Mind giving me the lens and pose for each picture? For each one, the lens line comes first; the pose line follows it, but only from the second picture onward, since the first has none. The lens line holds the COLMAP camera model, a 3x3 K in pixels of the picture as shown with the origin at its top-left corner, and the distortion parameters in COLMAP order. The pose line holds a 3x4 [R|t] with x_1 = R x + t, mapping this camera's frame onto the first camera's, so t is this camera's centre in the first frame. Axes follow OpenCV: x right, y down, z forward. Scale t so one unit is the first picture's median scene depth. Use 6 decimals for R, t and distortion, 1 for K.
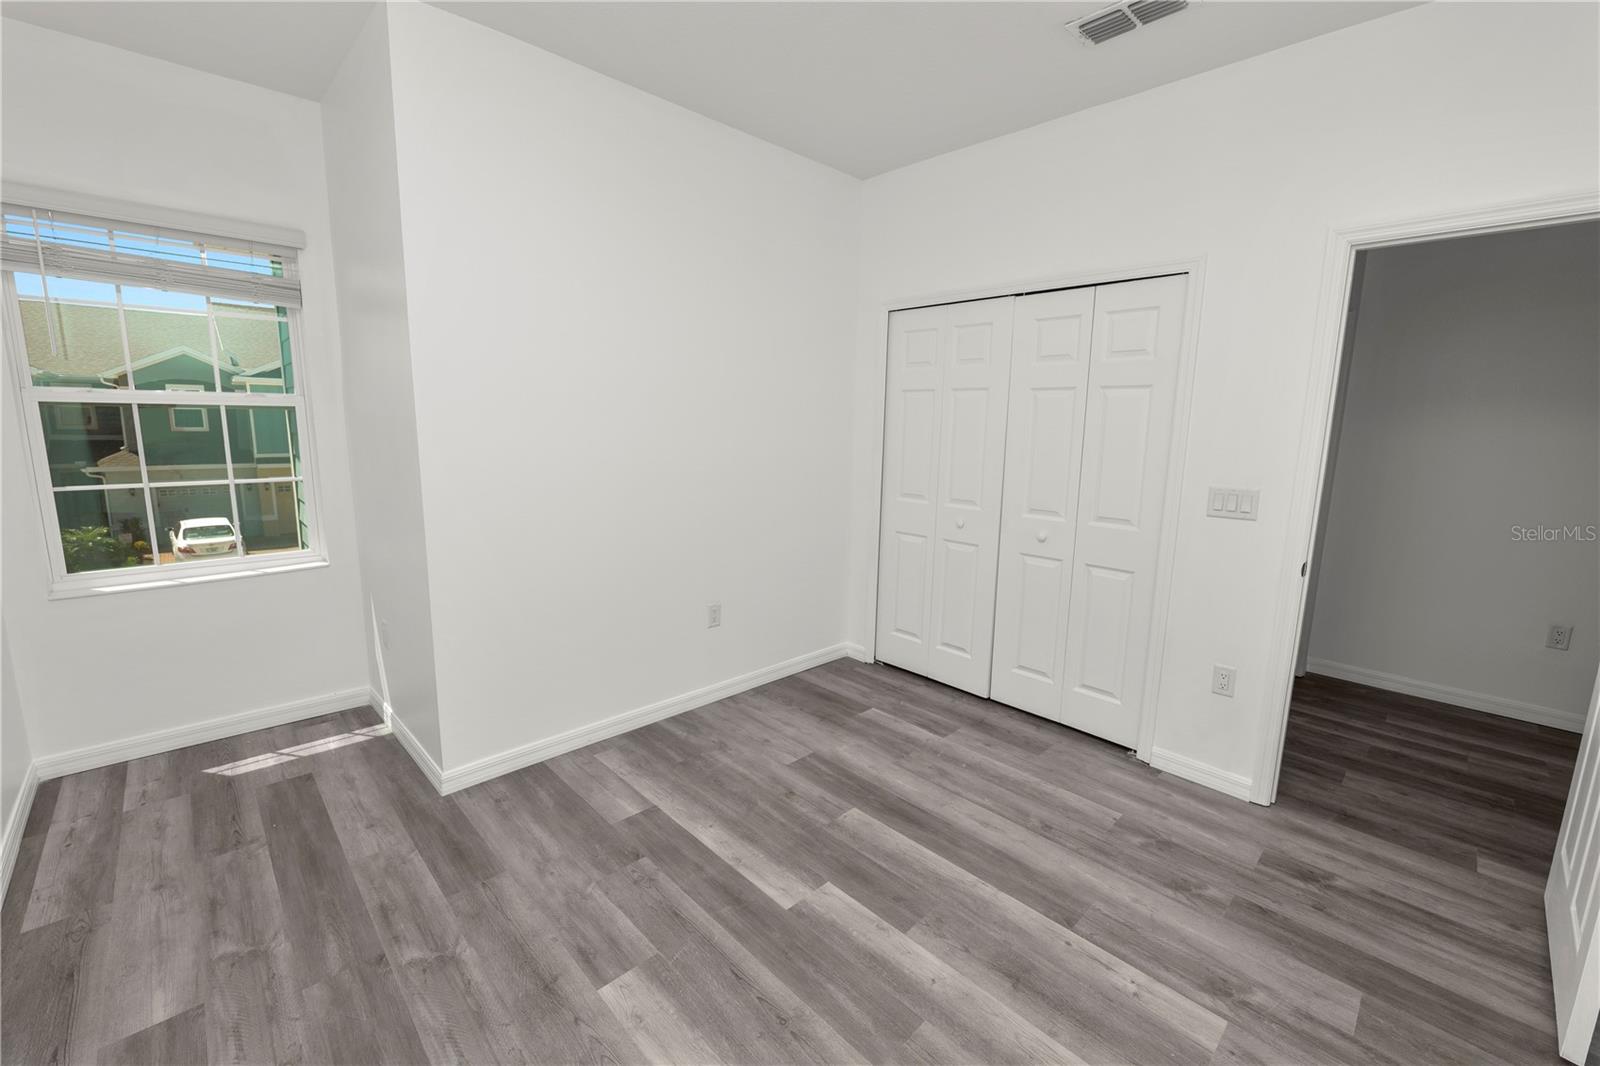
lens RADIAL K [[651.7, 0, 796.6], [0, 651.7, 541.1], [0, 0, 1]] dist [-0.013842, 0.001194]
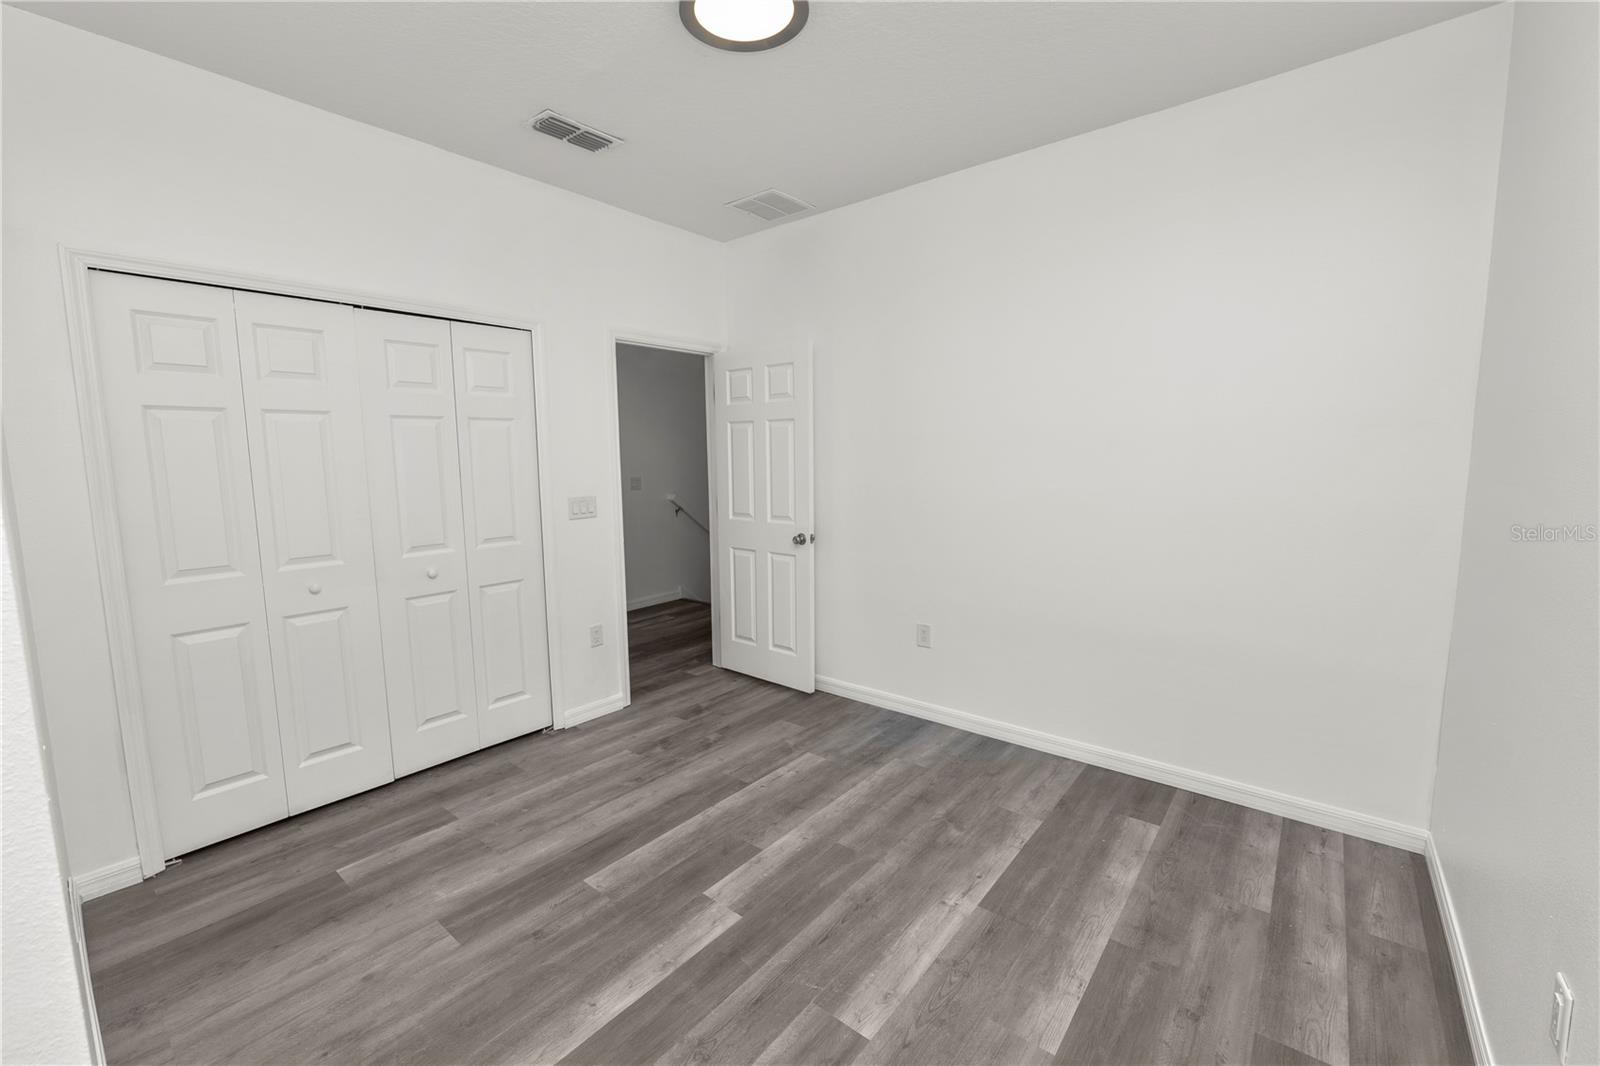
lens RADIAL K [[651.7, 0, 803.4], [0, 651.7, 544.1], [0, 0, 1]] dist [-0.013842, 0.001194]
pose [[-0.129342, -0.151393, 0.979975, -0.786919], [0.190855, 0.965997, 0.174423, -0.140652], [-0.973060, 0.209593, -0.096050, 0.724674]]
